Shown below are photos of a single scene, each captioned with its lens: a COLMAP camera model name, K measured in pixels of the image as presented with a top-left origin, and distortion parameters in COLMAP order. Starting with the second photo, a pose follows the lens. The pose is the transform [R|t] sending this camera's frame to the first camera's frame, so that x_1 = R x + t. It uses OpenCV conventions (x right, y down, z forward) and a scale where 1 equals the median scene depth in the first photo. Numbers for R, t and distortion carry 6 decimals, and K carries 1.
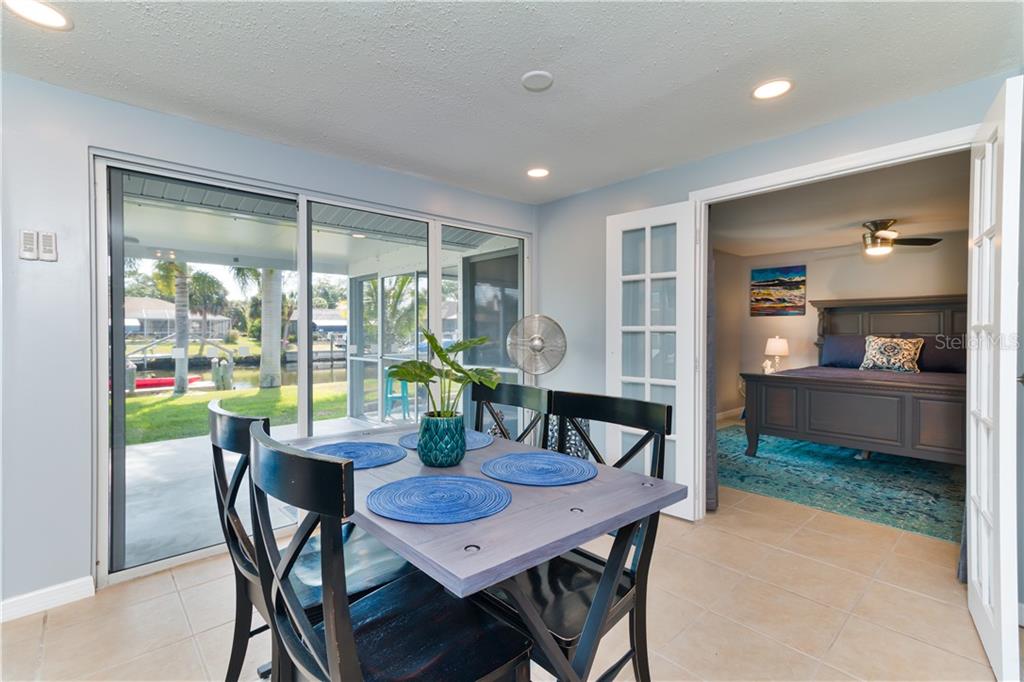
lens RADIAL K [[468.6, 0, 516.2], [0, 468.6, 341.5], [0, 0, 1]] dist [0.021650, 0.001075]
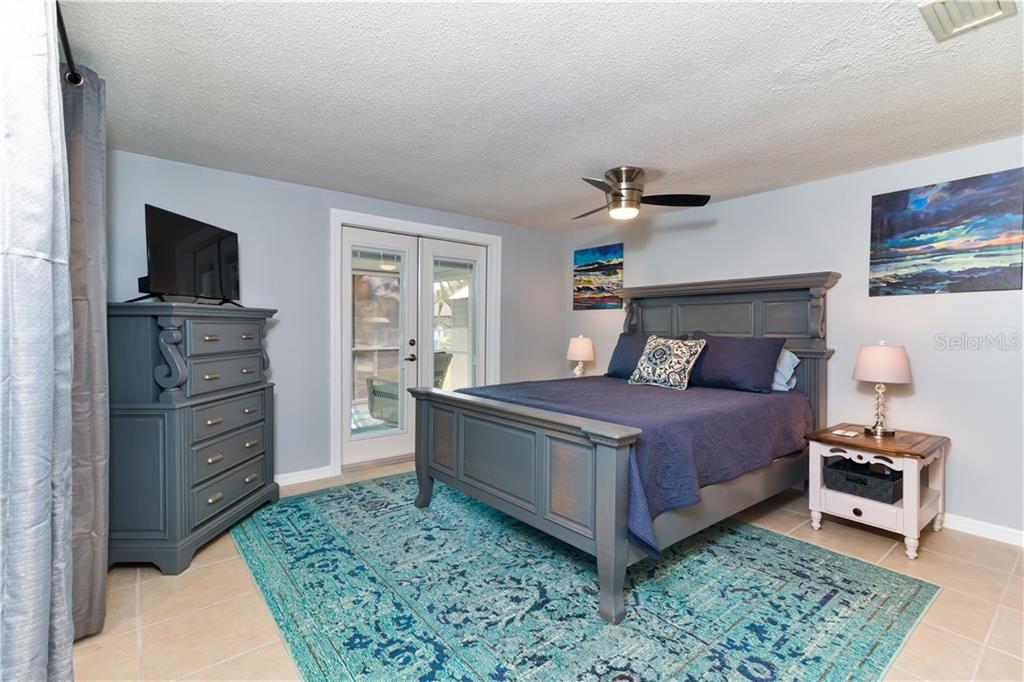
lens RADIAL K [[468.6, 0, 511.2], [0, 468.6, 339.5], [0, 0, 1]] dist [0.021650, 0.001075]
pose [[0.997428, 0.004781, -0.071512, 0.517333], [-0.004620, 0.999986, 0.002415, -0.005970], [0.071523, -0.002078, 0.997437, 0.239641]]
